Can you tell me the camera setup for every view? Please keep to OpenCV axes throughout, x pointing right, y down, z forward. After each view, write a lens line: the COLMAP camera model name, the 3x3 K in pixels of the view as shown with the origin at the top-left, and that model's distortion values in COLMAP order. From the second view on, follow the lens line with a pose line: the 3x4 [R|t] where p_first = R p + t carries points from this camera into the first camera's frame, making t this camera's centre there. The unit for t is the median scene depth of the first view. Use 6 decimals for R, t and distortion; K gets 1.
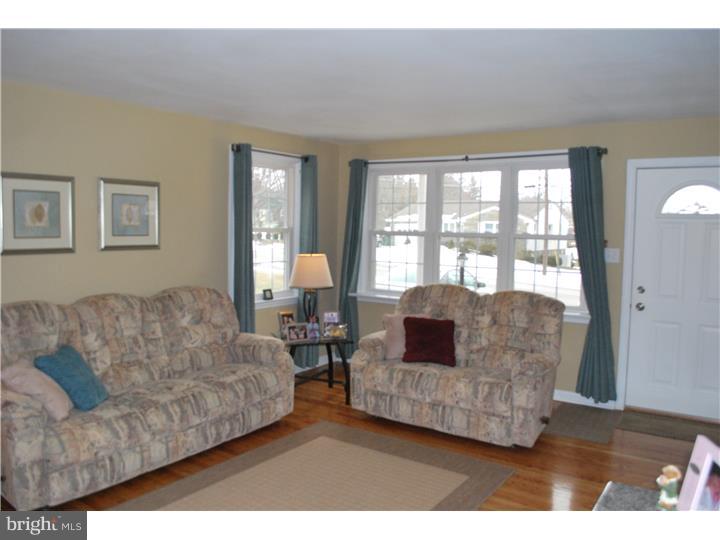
lens RADIAL K [[569.6, 0, 358.1], [0, 569.6, 267.1], [0, 0, 1]] dist [-0.083054, 0.010322]
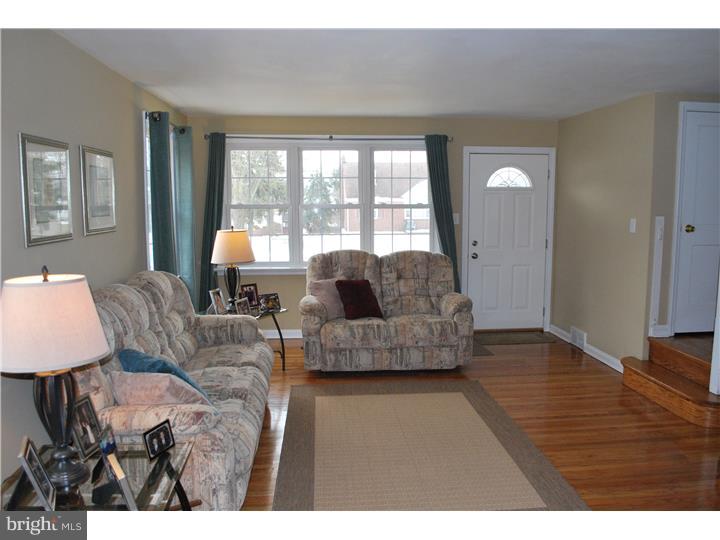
lens RADIAL K [[569.6, 0, 354.8], [0, 569.6, 268.9], [0, 0, 1]] dist [-0.083054, 0.010322]
pose [[0.776249, -0.090005, 0.623969, -0.590101], [0.058721, 0.995776, 0.070584, -0.012302], [-0.627686, -0.018150, 0.778255, 0.110111]]
